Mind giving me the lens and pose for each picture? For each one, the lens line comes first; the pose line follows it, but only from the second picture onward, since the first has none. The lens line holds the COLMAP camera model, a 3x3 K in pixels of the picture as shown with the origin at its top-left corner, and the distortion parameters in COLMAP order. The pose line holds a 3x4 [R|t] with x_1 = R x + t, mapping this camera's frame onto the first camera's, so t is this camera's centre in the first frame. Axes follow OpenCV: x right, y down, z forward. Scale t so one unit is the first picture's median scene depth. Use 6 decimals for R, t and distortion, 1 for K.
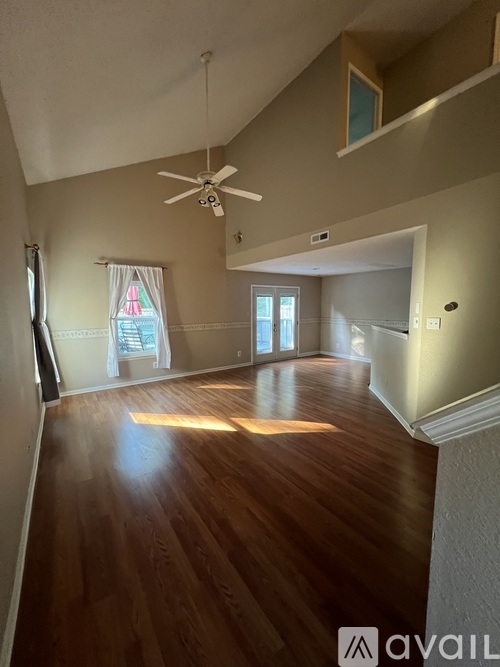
lens RADIAL K [[269.3, 0, 250.0], [0, 269.3, 333.5], [0, 0, 1]] dist [0.011818, -0.000106]
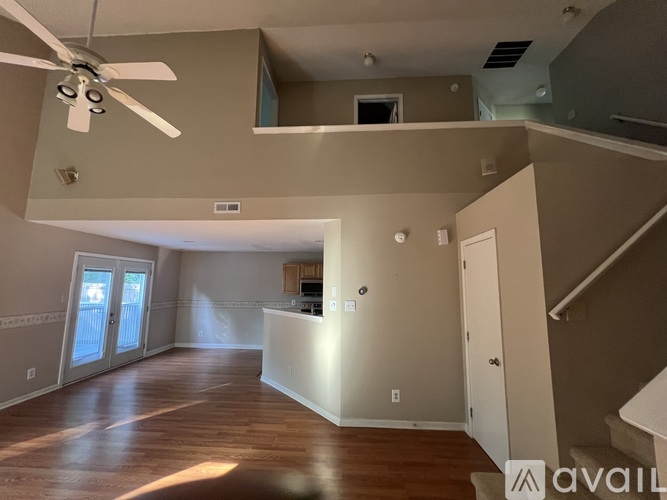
lens RADIAL K [[269.3, 0, 332.7], [0, 269.3, 253.3], [0, 0, 1]] dist [0.011818, -0.000106]
pose [[0.636114, 0.104971, 0.764421, -0.093354], [0.064514, 0.979998, -0.188260, -0.017947], [-0.768893, 0.169071, 0.616619, 0.137151]]
